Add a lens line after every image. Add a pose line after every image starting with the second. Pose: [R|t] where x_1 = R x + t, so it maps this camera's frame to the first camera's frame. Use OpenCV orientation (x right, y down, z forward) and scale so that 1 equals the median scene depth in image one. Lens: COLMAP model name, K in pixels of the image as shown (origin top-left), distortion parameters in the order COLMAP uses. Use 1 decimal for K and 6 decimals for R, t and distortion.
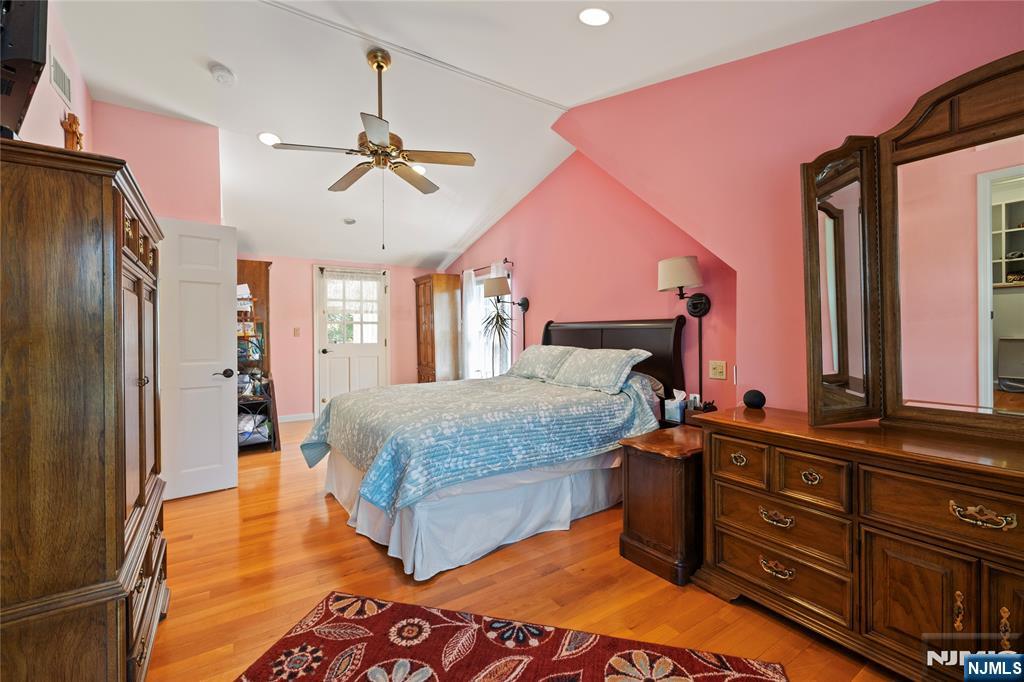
lens RADIAL K [[431.7, 0, 511.2], [0, 431.7, 337.0], [0, 0, 1]] dist [-0.000791, -0.000053]
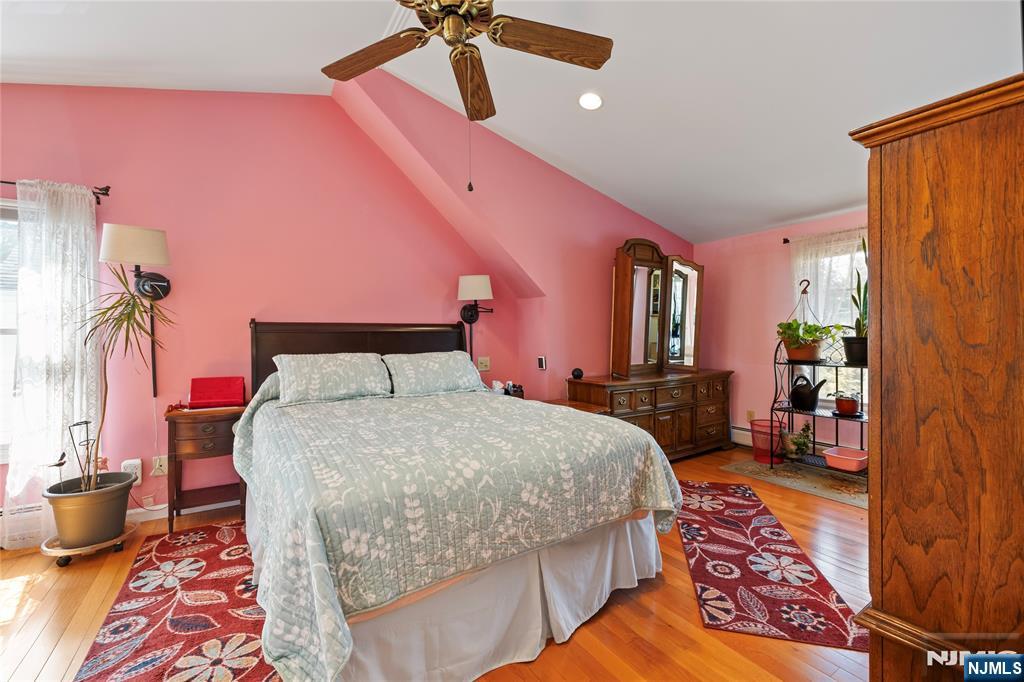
lens RADIAL K [[431.7, 0, 511.2], [0, 431.7, 337.0], [0, 0, 1]] dist [-0.000791, -0.000053]
pose [[0.010811, 0.005391, 0.999927, -1.521303], [0.012817, 0.999903, -0.005529, 0.003863], [-0.999859, 0.012876, 0.010740, 1.614620]]
